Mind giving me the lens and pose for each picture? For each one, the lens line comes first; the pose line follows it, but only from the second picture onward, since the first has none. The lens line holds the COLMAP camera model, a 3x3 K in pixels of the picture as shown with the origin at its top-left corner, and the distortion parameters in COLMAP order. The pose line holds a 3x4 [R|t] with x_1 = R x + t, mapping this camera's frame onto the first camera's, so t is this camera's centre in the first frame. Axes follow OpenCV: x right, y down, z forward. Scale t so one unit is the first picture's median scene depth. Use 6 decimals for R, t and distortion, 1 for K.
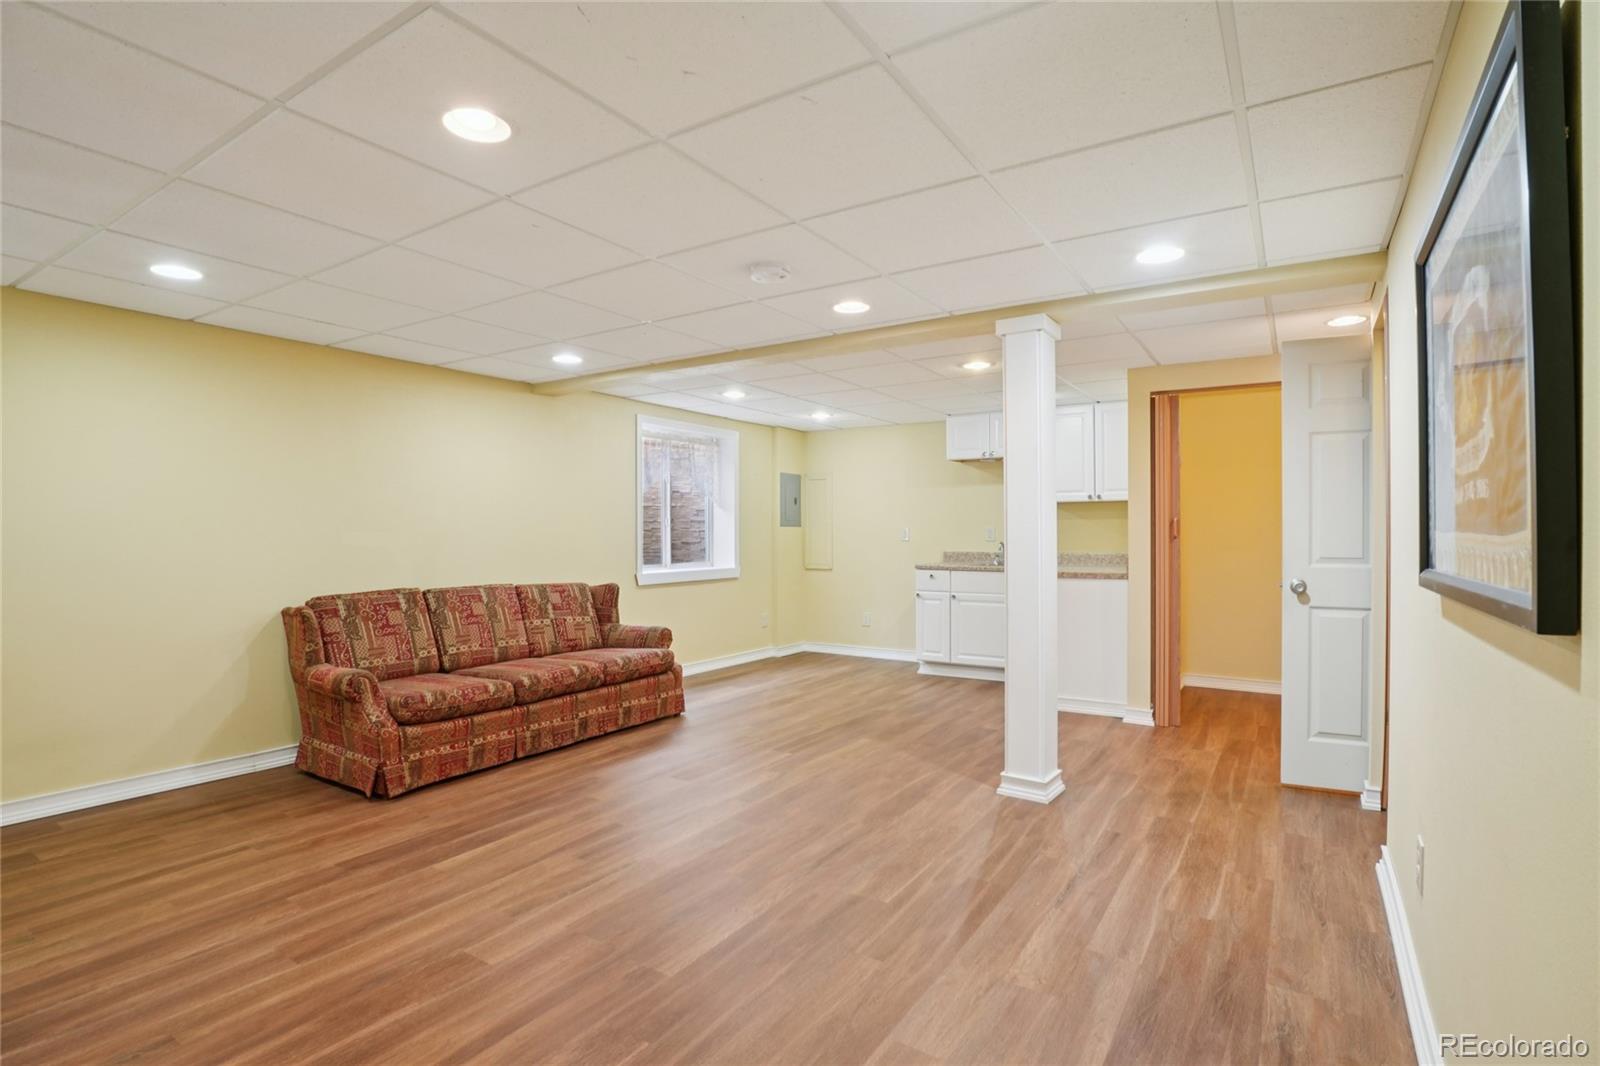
lens RADIAL K [[790.9, 0, 802.8], [0, 790.9, 533.3], [0, 0, 1]] dist [-0.042998, 0.009633]
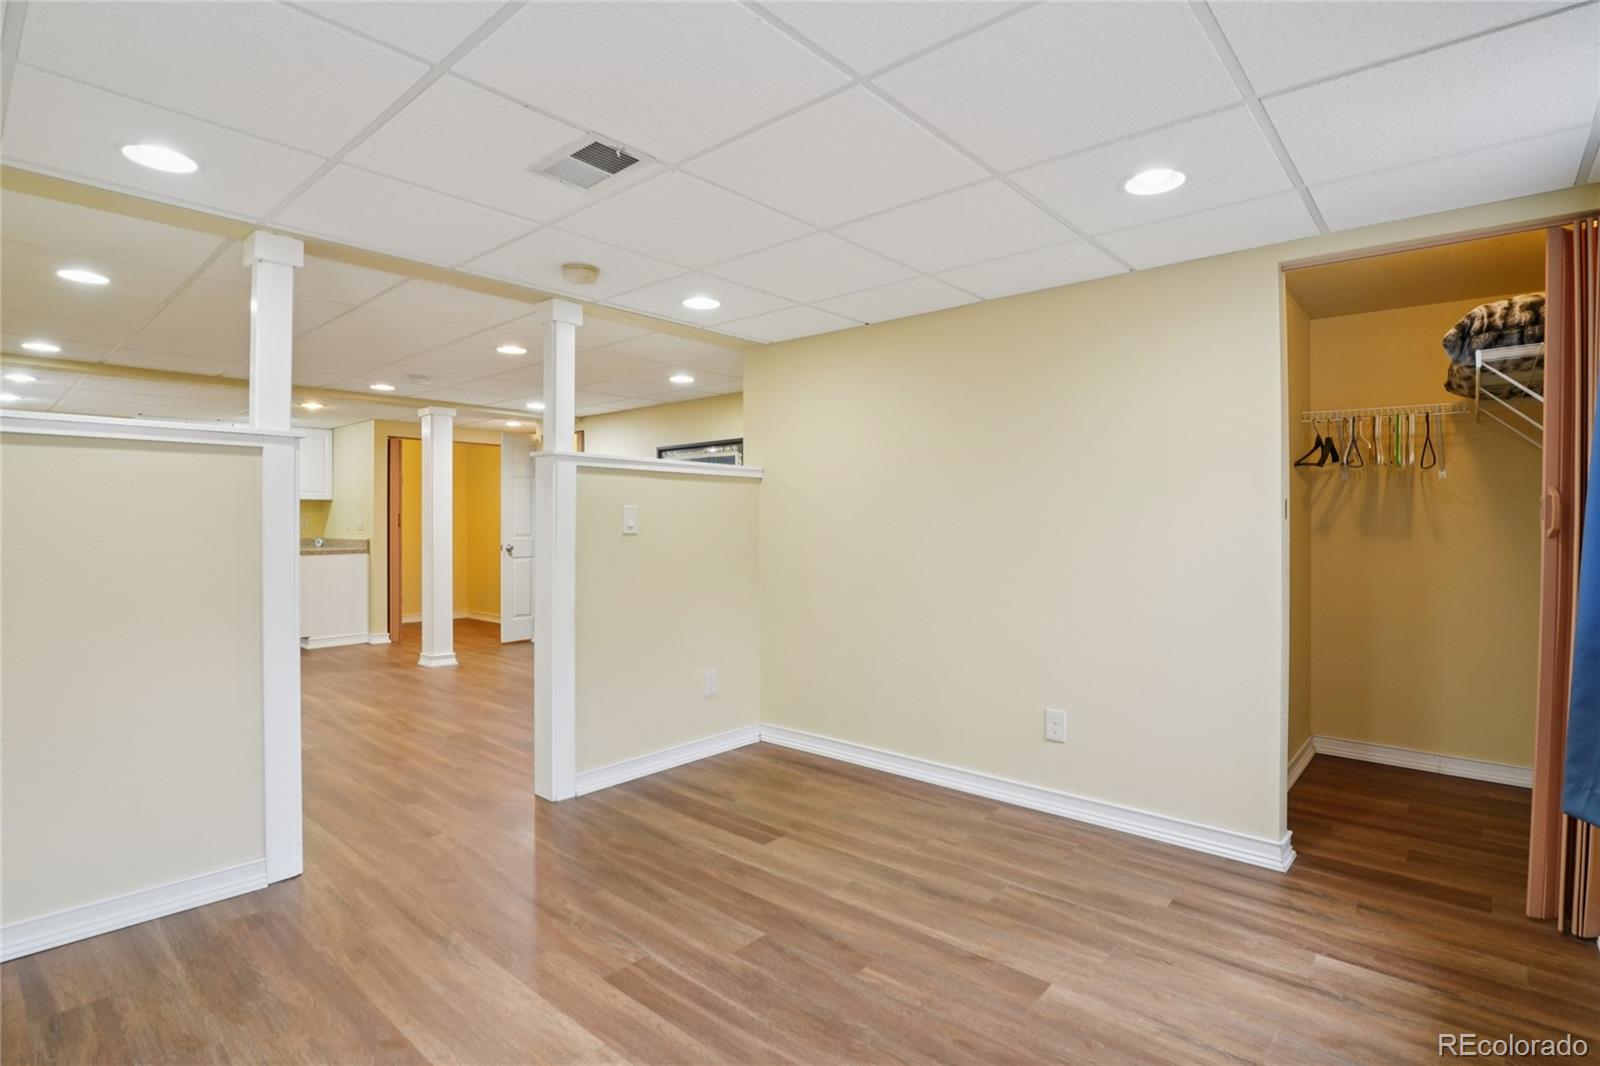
lens RADIAL K [[790.9, 0, 802.7], [0, 790.9, 526.3], [0, 0, 1]] dist [-0.042998, 0.009633]
pose [[0.157317, -0.003559, 0.987542, -1.001381], [0.000673, 0.999994, 0.003497, 0.002486], [-0.987548, 0.000114, 0.157318, -0.086986]]
